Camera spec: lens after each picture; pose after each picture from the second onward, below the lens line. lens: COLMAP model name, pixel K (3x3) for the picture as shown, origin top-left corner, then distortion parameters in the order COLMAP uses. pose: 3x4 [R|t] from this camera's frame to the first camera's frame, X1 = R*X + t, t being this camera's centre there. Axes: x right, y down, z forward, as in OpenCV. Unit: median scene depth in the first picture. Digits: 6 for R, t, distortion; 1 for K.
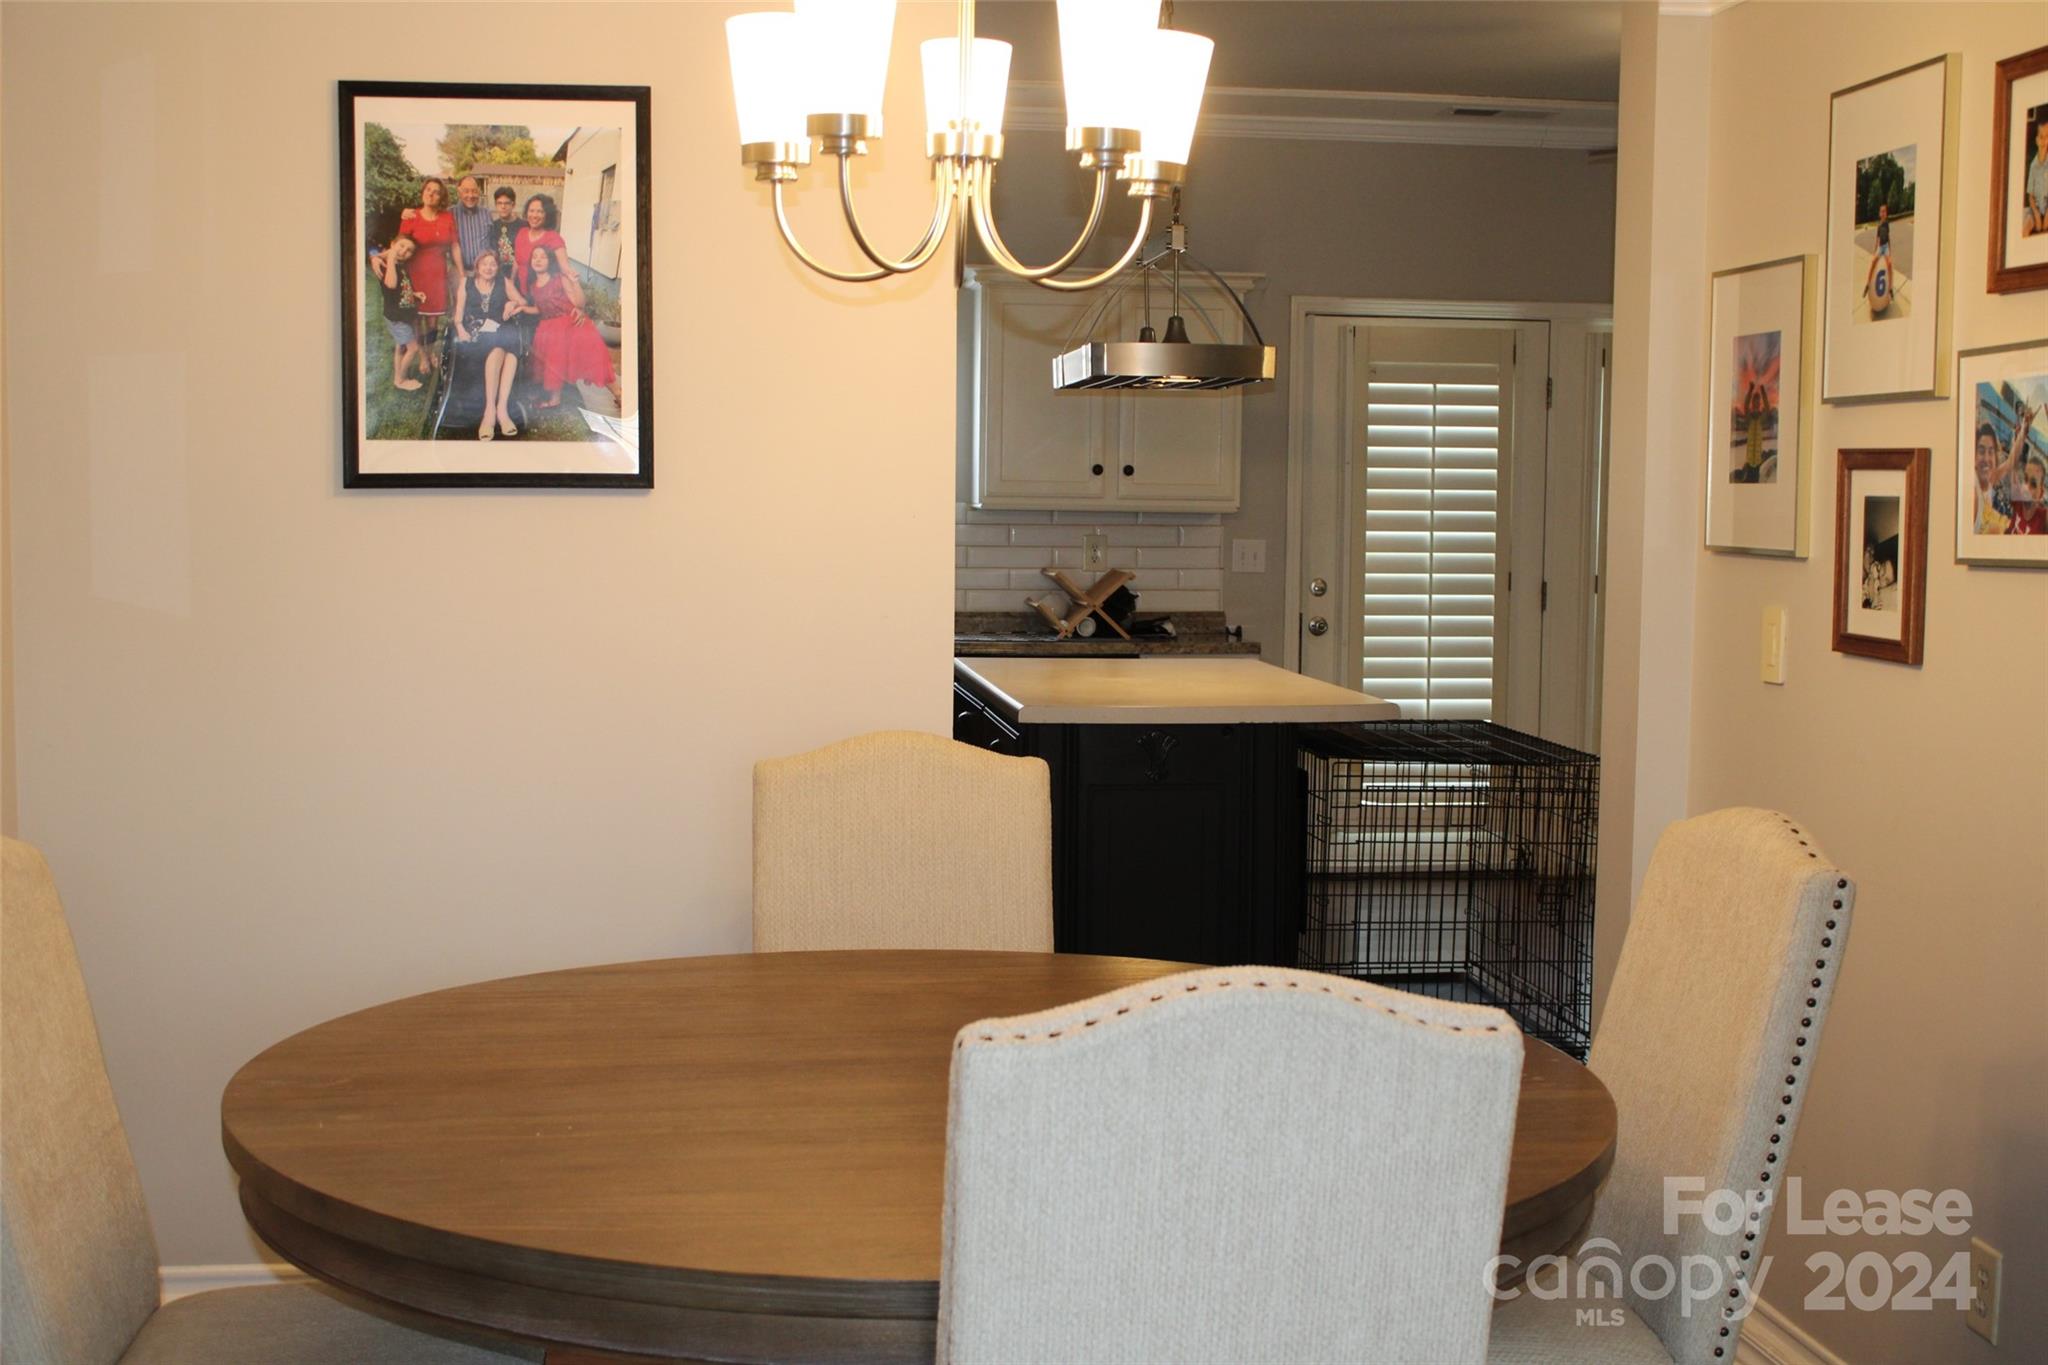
lens RADIAL K [[2616.4, 0, 1087.4], [0, 2616.4, 679.2], [0, 0, 1]] dist [-0.006220, 0.029543]
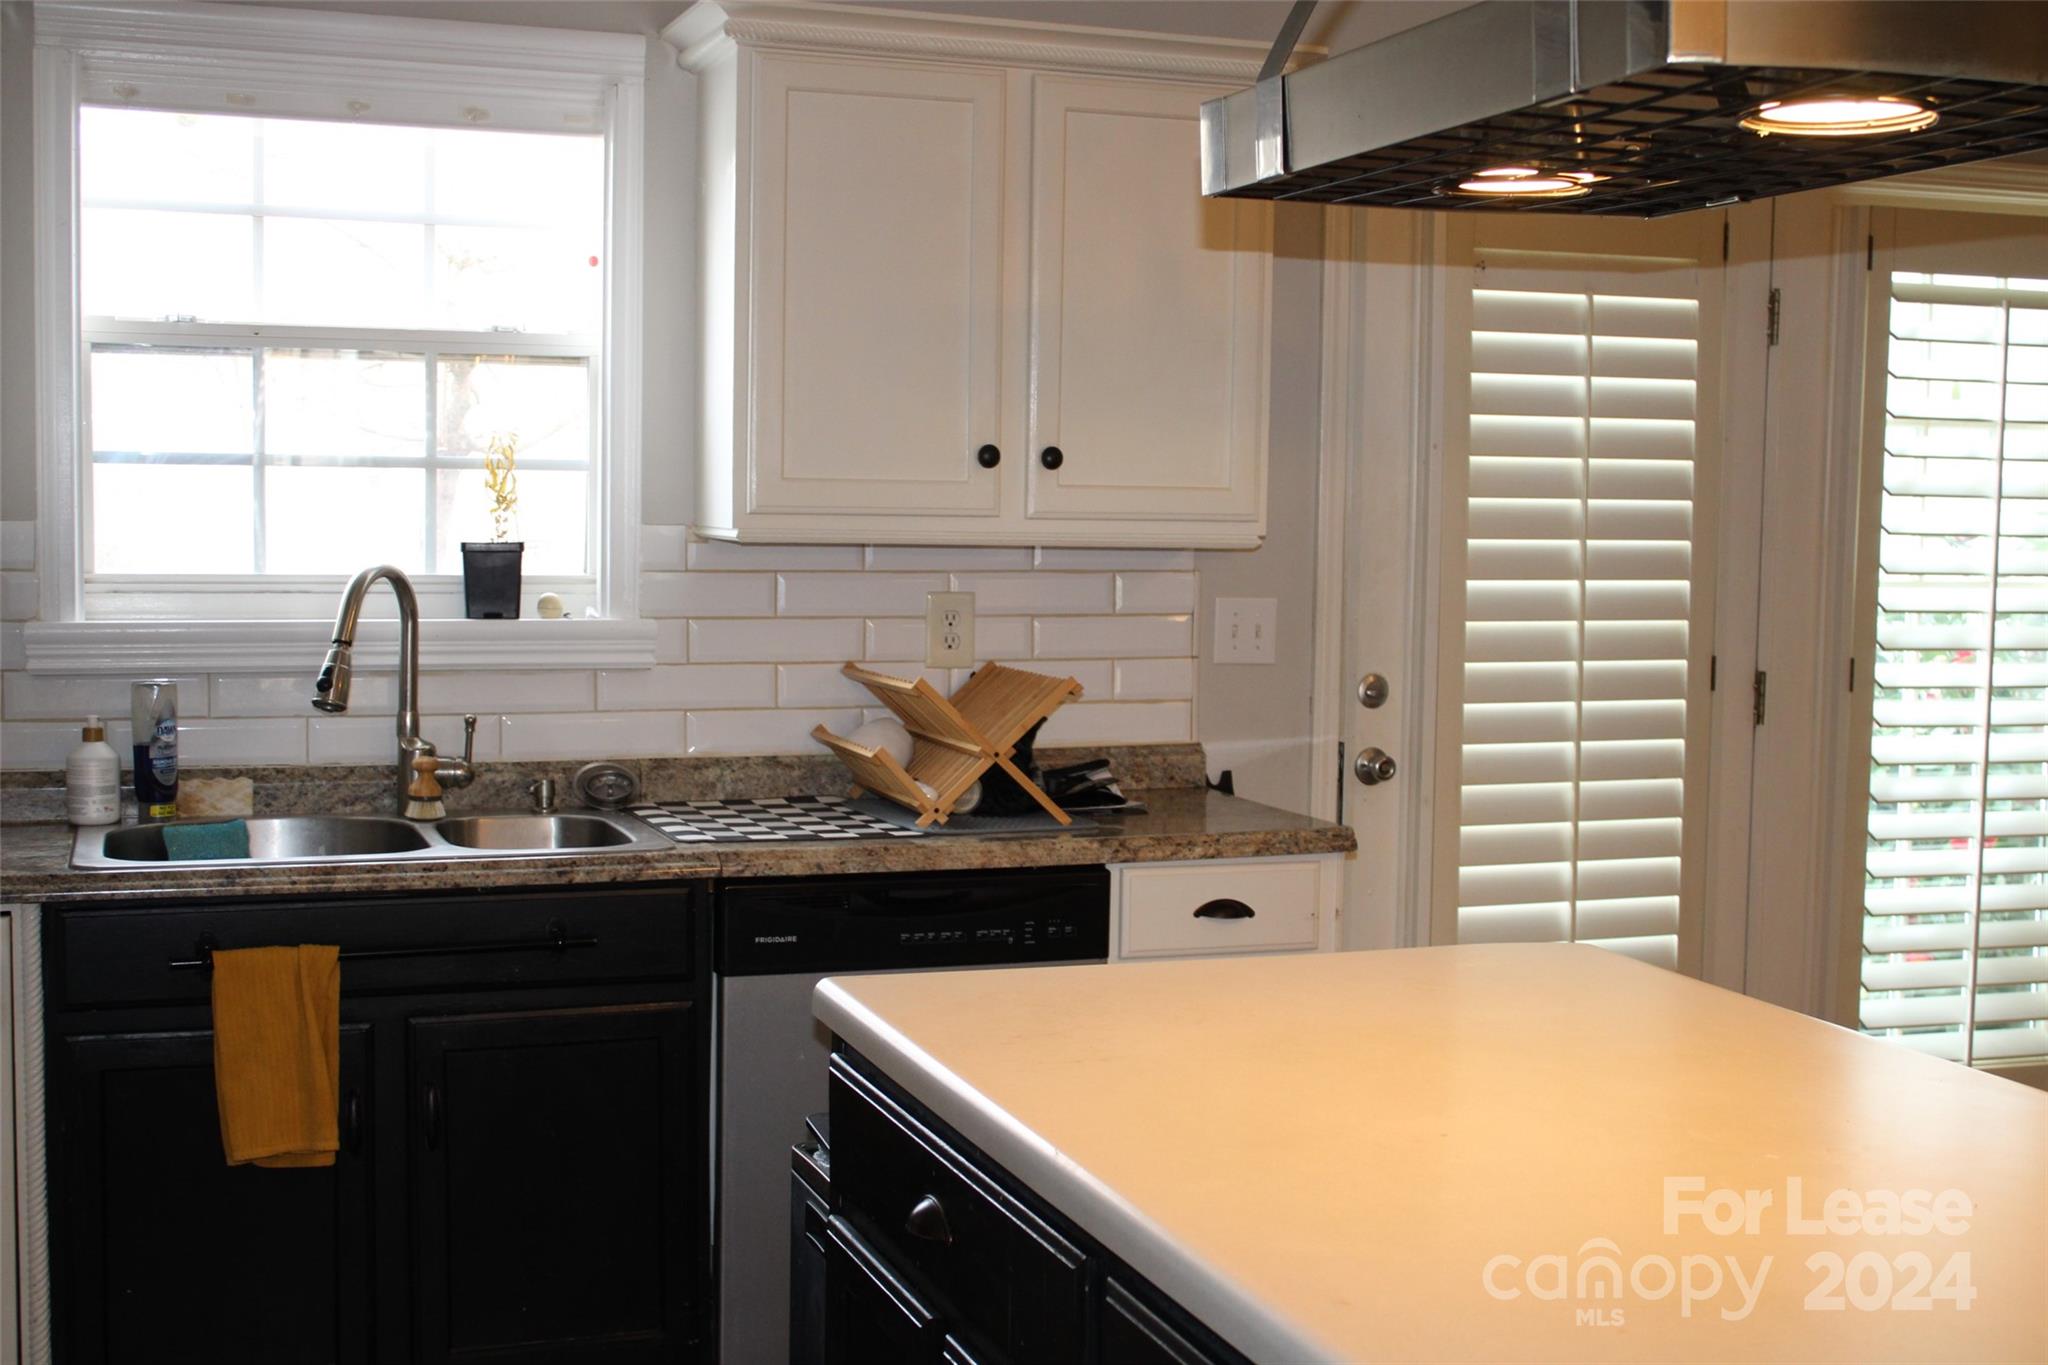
lens RADIAL K [[2616.4, 0, 1087.4], [0, 2616.4, 679.2], [0, 0, 1]] dist [-0.006220, 0.029543]
pose [[0.980063, -0.011465, 0.198357, -0.067639], [0.011388, 0.999934, 0.001530, -0.038884], [-0.198362, 0.000759, 0.980129, 0.514104]]
